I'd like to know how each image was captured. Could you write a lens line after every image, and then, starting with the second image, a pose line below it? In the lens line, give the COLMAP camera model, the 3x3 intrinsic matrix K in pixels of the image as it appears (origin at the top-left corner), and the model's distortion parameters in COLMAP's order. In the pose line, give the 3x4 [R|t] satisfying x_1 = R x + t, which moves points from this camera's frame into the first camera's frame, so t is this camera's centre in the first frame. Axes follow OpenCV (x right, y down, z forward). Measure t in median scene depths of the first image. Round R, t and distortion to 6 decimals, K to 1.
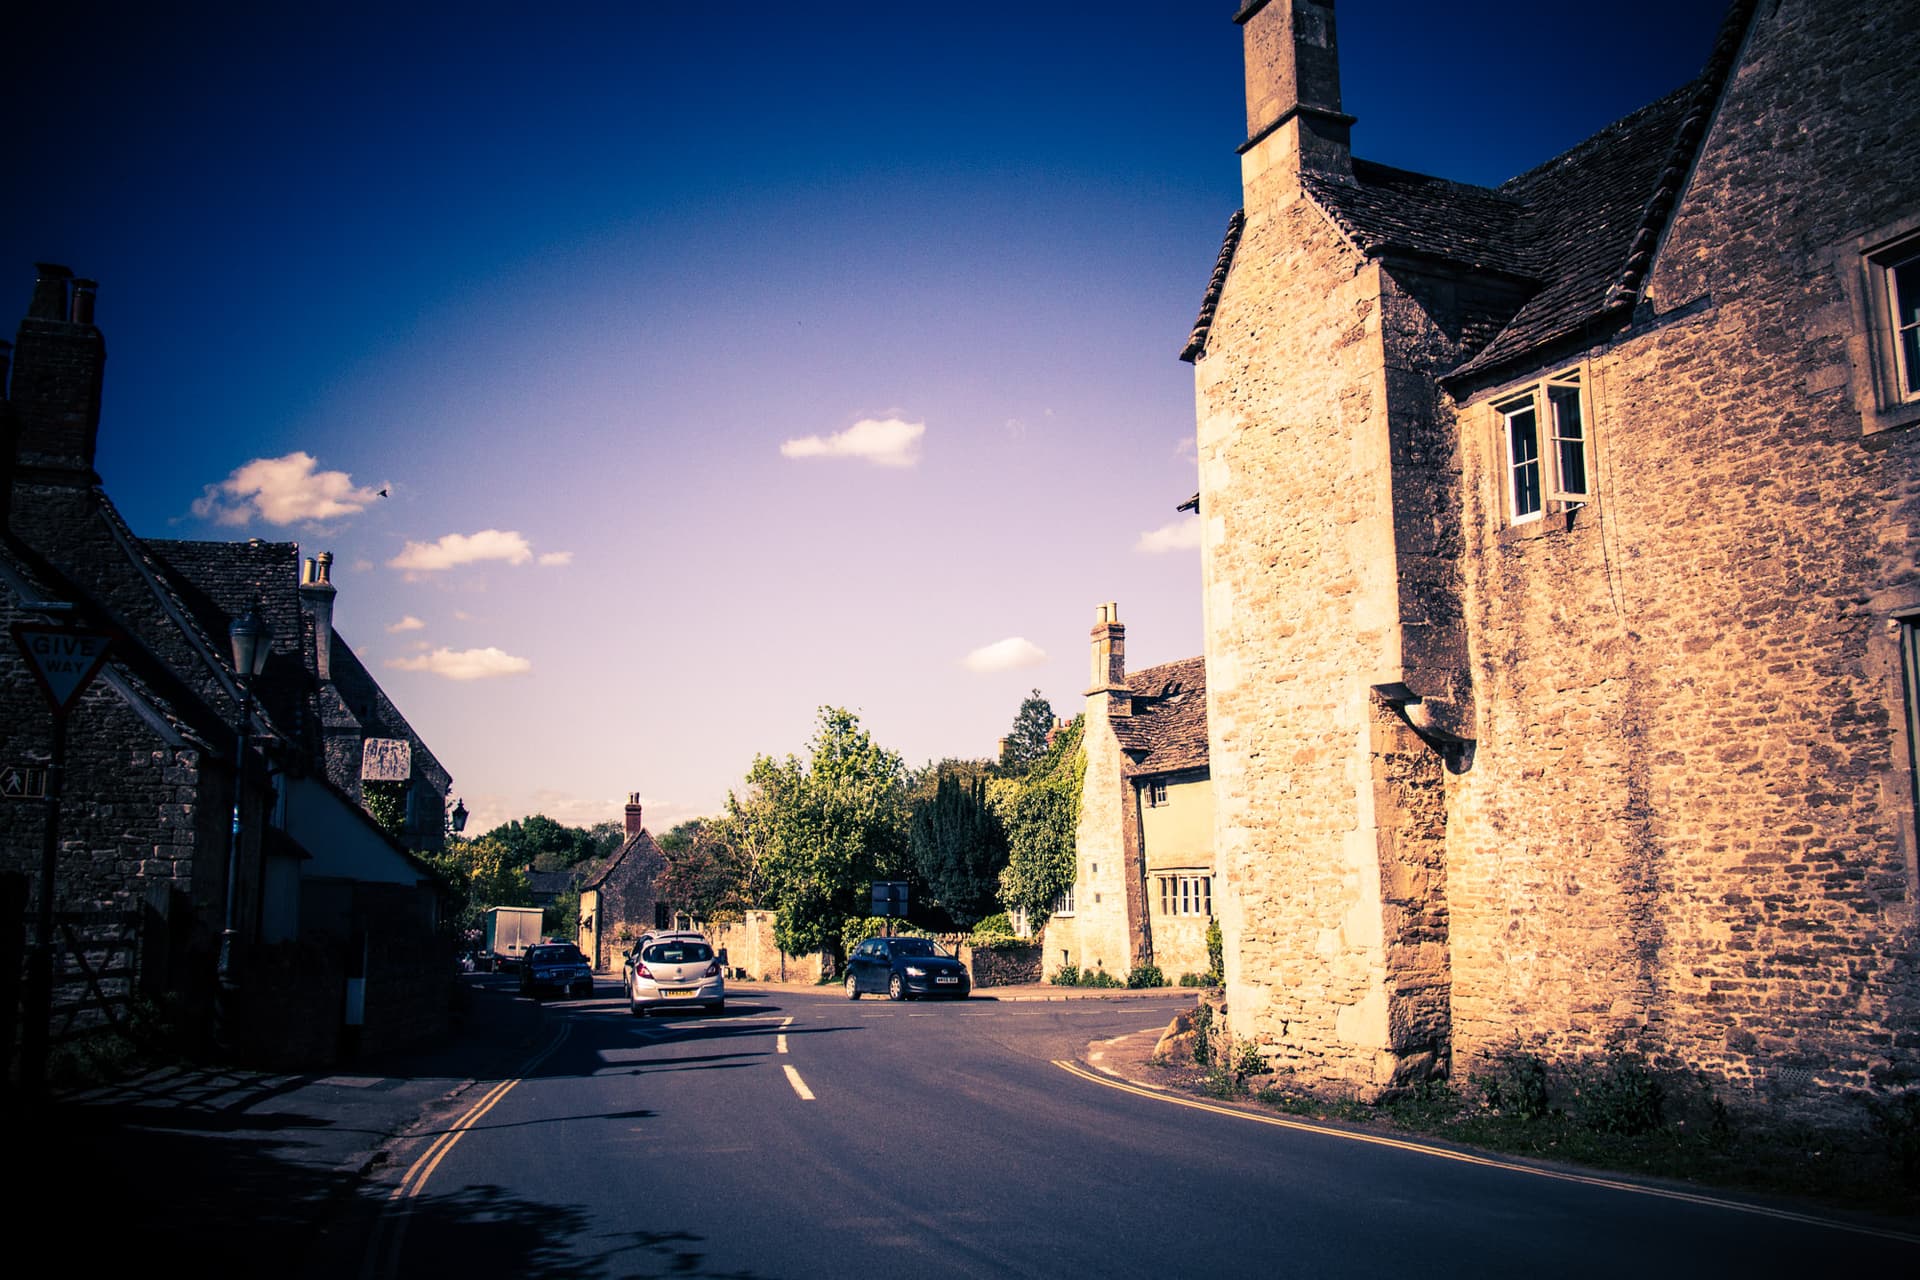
lens RADIAL K [[1691.3, 0, 967.6], [0, 1691.3, 654.1], [0, 0, 1]] dist [-0.178713, 0.163904]
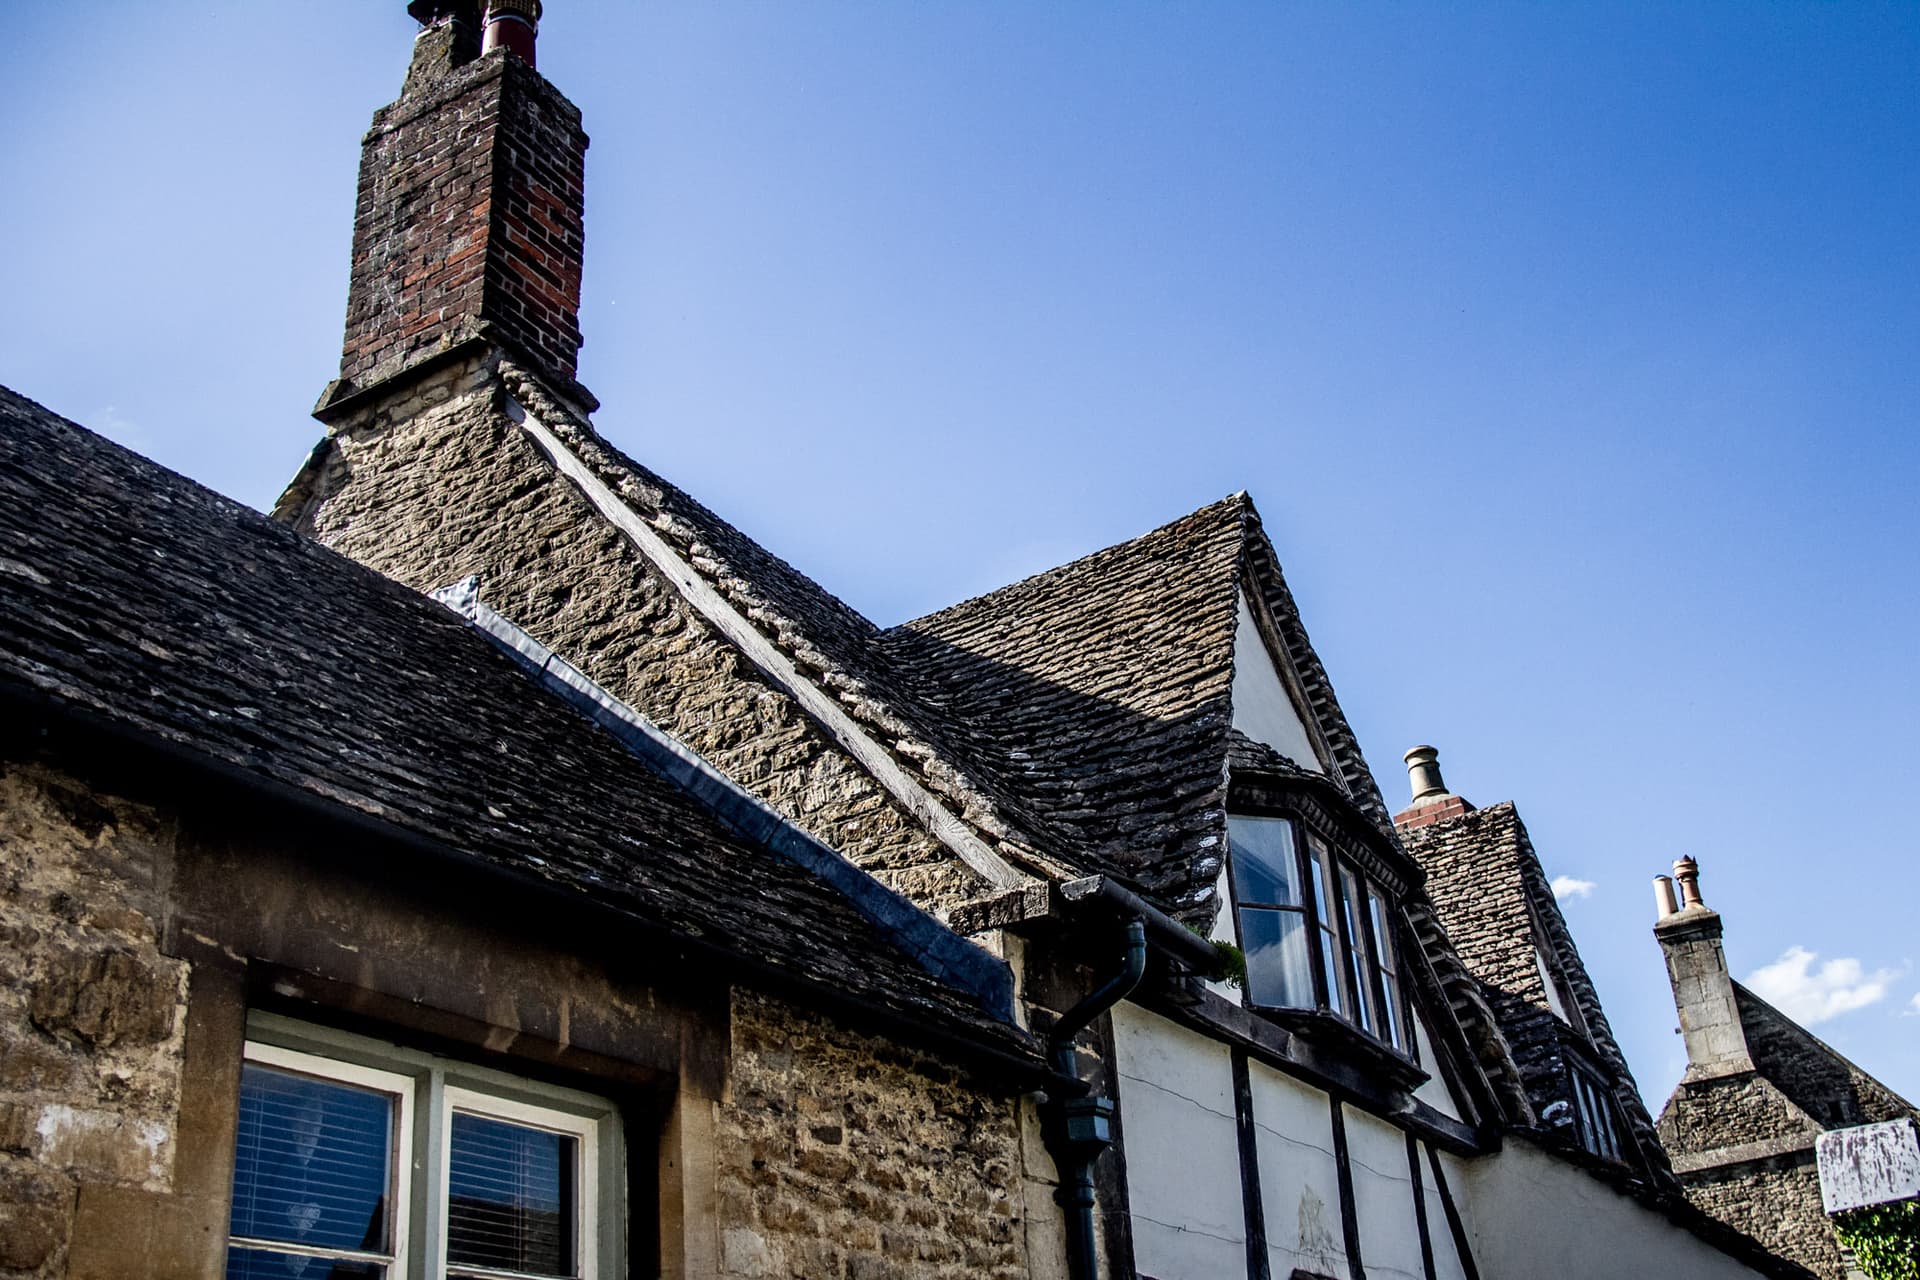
lens RADIAL K [[2019.9, 0, 964.4], [0, 2019.9, 636.9], [0, 0, 1]] dist [-0.081824, 0.000000]
pose [[0.676607, -0.383122, -0.628825, -0.277334], [0.203999, 0.918085, -0.339859, 0.157802], [0.707522, 0.101672, 0.699339, 0.997100]]
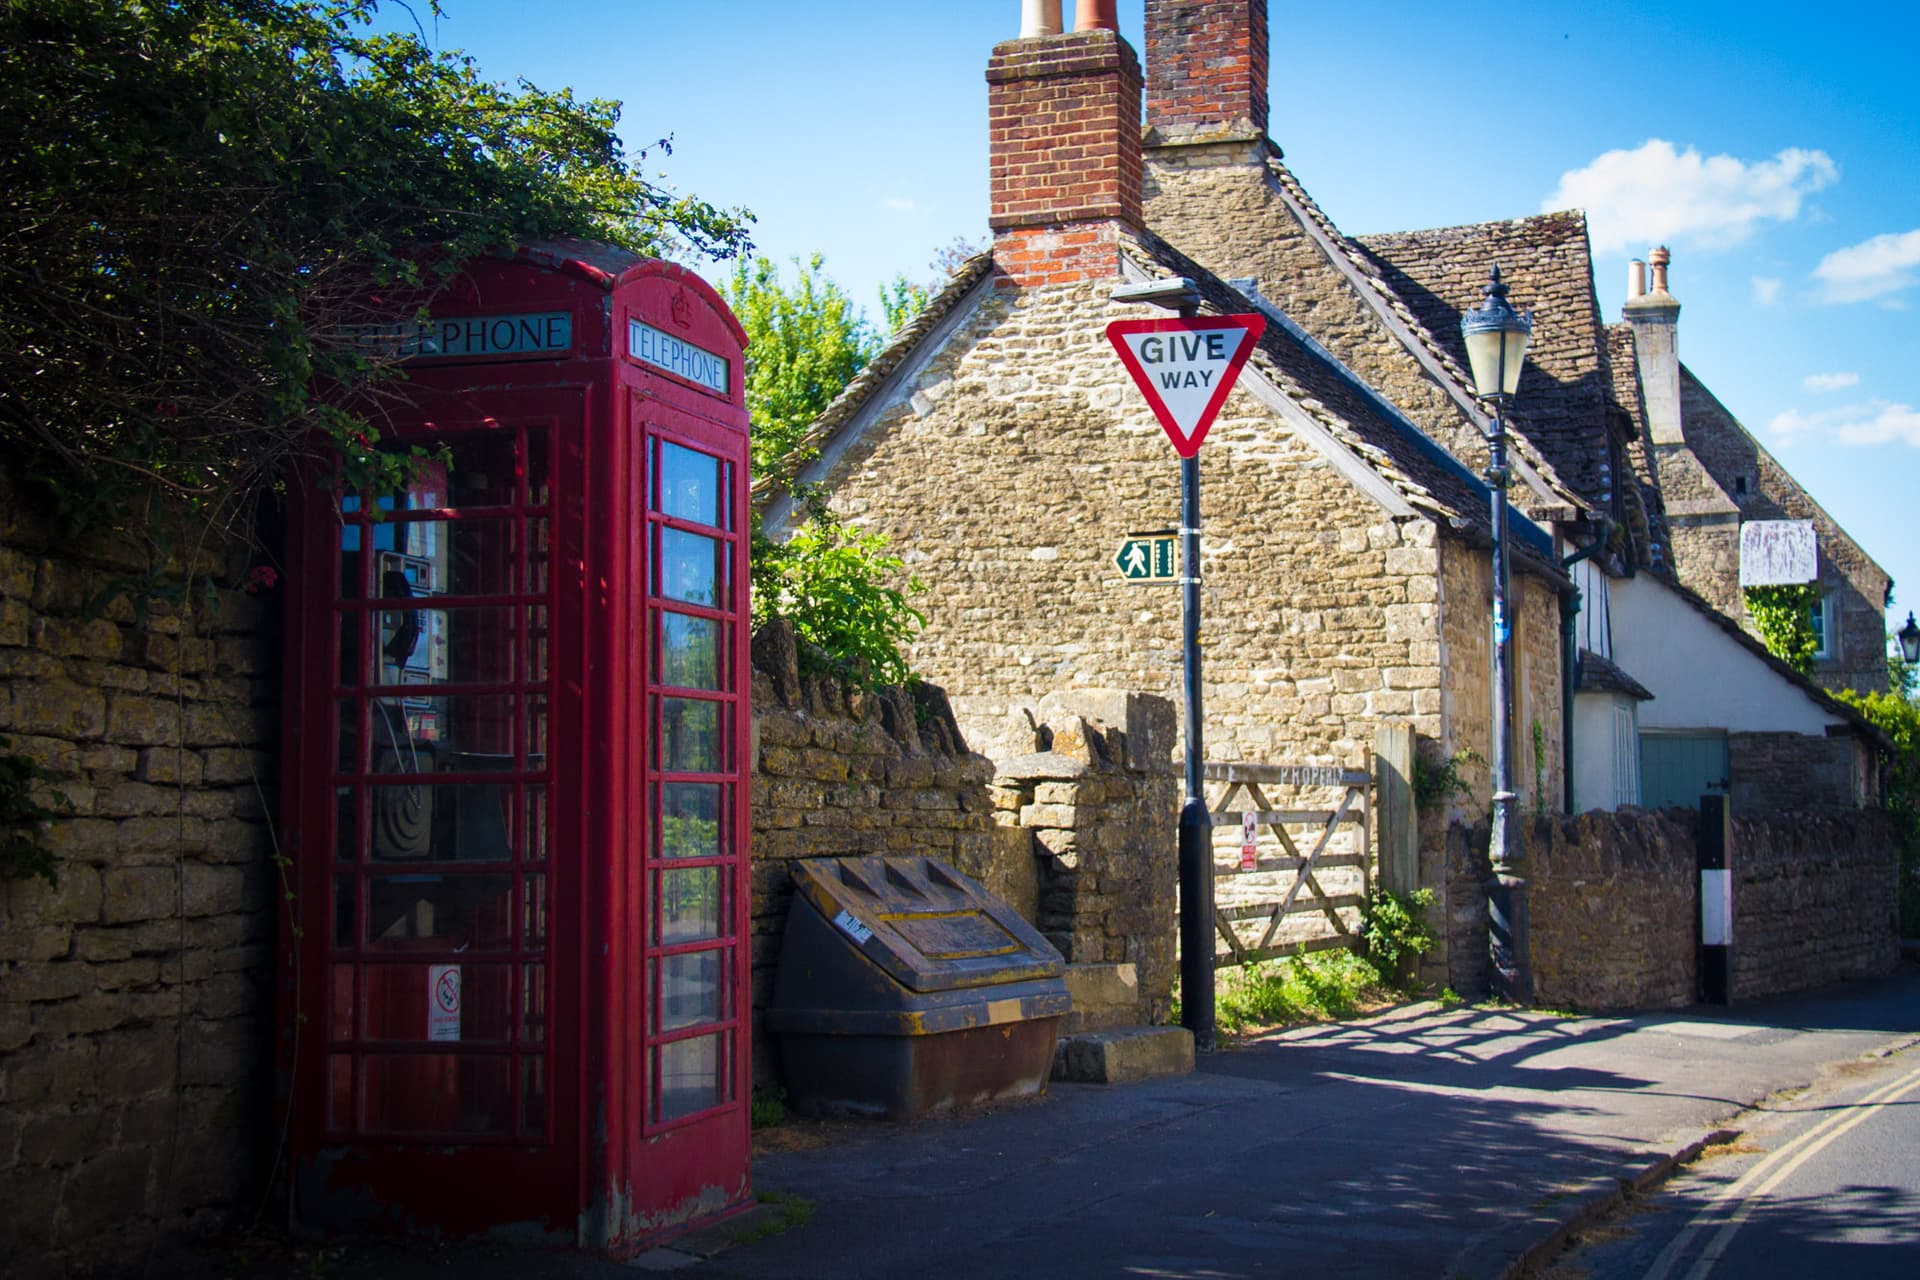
lens RADIAL K [[2570.2, 0, 968.1], [0, 2570.2, 624.2], [0, 0, 1]] dist [-0.038818, 0.000000]
pose [[0.791078, -0.057251, -0.609030, -0.000063], [0.105949, 0.993387, 0.044237, 0.035843], [0.602470, -0.099521, 0.791913, 0.082292]]
